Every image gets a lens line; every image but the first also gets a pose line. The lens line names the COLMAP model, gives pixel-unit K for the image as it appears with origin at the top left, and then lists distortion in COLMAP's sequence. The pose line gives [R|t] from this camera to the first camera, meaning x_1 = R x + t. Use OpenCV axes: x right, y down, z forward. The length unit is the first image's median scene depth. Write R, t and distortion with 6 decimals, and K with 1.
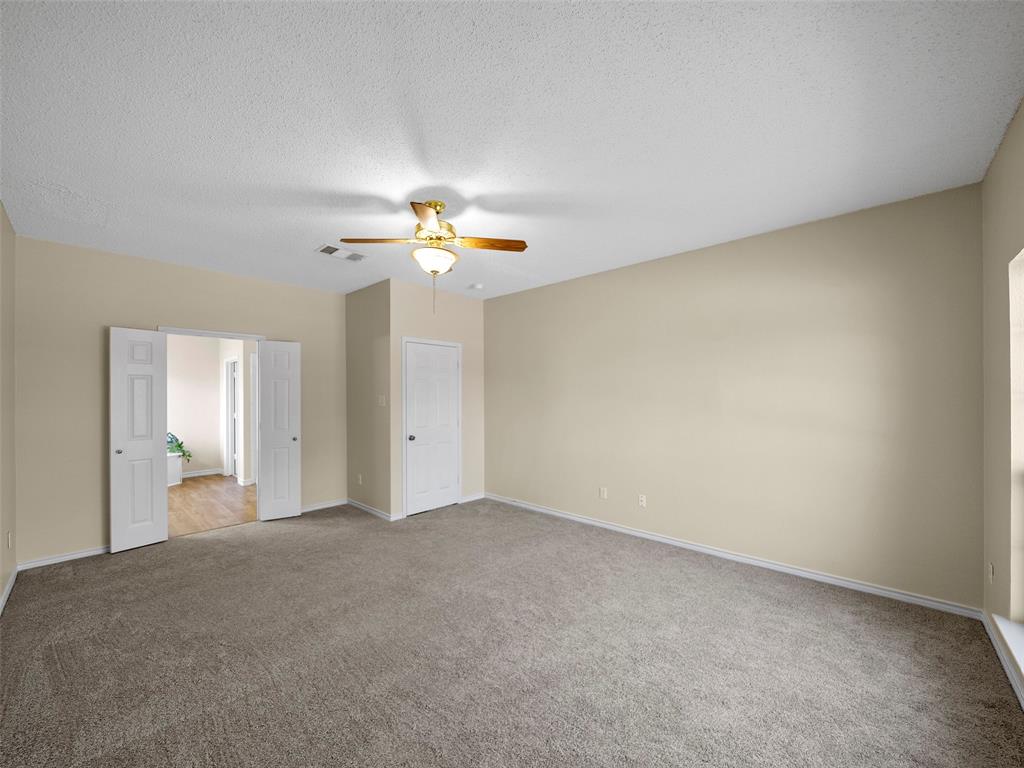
lens RADIAL K [[394.2, 0, 514.7], [0, 394.2, 387.8], [0, 0, 1]] dist [-0.005559, -0.000171]
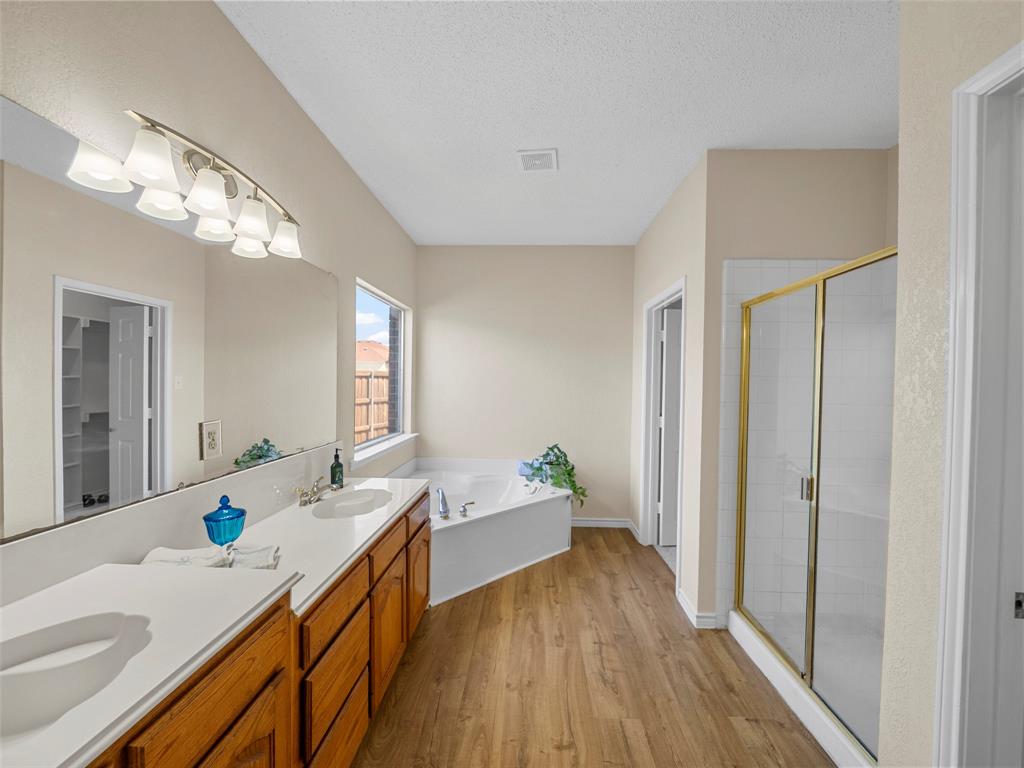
lens RADIAL K [[394.2, 0, 514.7], [0, 394.2, 387.8], [0, 0, 1]] dist [-0.005559, -0.000171]
pose [[0.637447, 0.028740, -0.769958, -0.493810], [-0.011344, 0.999546, 0.027919, 0.018722], [0.770410, -0.009062, 0.637484, 0.604235]]
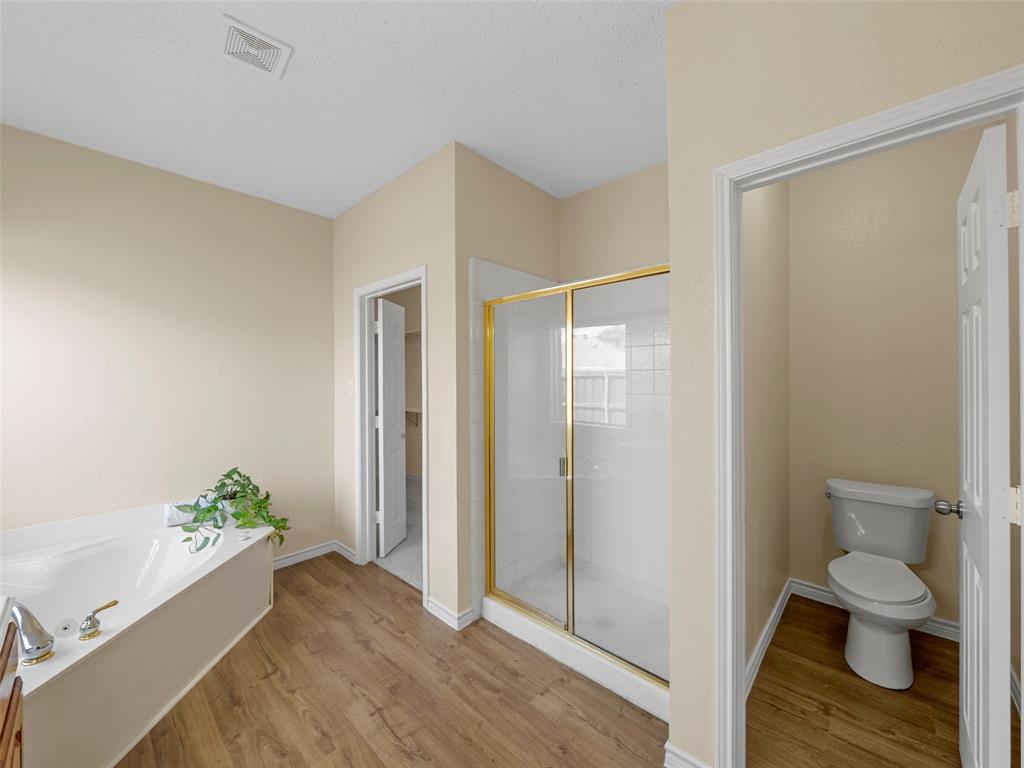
lens RADIAL K [[399.4, 0, 512.5], [0, 399.4, 380.2], [0, 0, 1]] dist [-0.004613, -0.000138]
pose [[0.999906, 0.001121, -0.013671, -0.598980], [-0.000960, 0.999930, 0.011825, 0.020037], [0.013683, -0.011811, 0.999837, 0.608737]]
